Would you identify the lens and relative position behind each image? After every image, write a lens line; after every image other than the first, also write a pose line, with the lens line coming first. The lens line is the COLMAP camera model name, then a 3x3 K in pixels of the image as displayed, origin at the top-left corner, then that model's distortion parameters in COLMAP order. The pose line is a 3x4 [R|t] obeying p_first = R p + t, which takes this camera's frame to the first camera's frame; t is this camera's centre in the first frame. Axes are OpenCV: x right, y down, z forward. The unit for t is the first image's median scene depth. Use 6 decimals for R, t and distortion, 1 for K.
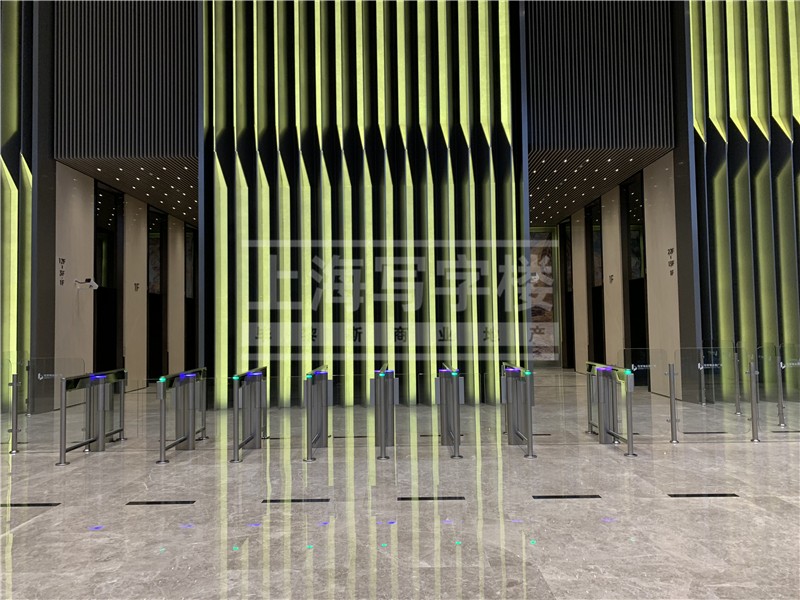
lens RADIAL K [[608.2, 0, 400.2], [0, 608.2, 299.1], [0, 0, 1]] dist [0.008676, -0.002921]
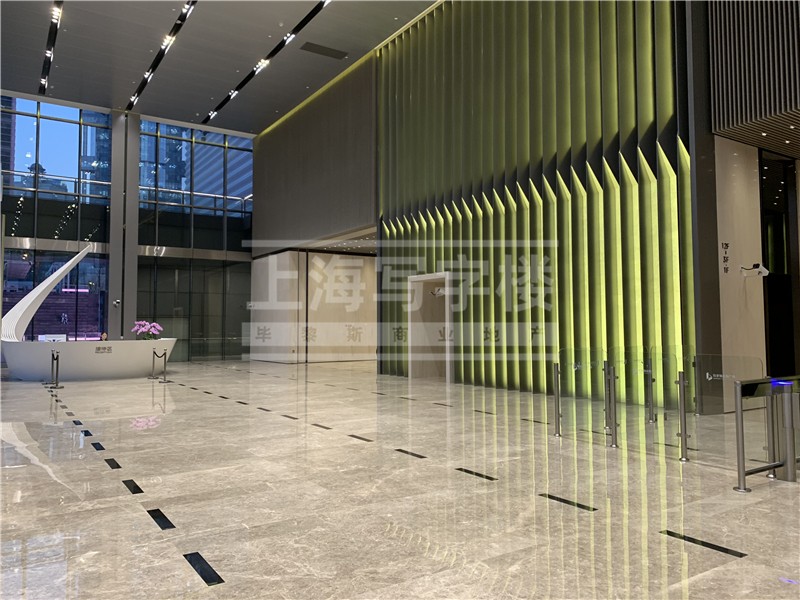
lens RADIAL K [[608.2, 0, 399.5], [0, 608.2, 296.4], [0, 0, 1]] dist [0.008676, -0.002921]
pose [[0.545436, -0.032083, -0.837538, -0.089299], [0.033827, 0.999296, -0.016250, 0.012097], [0.837470, -0.019468, 0.546137, 0.143352]]
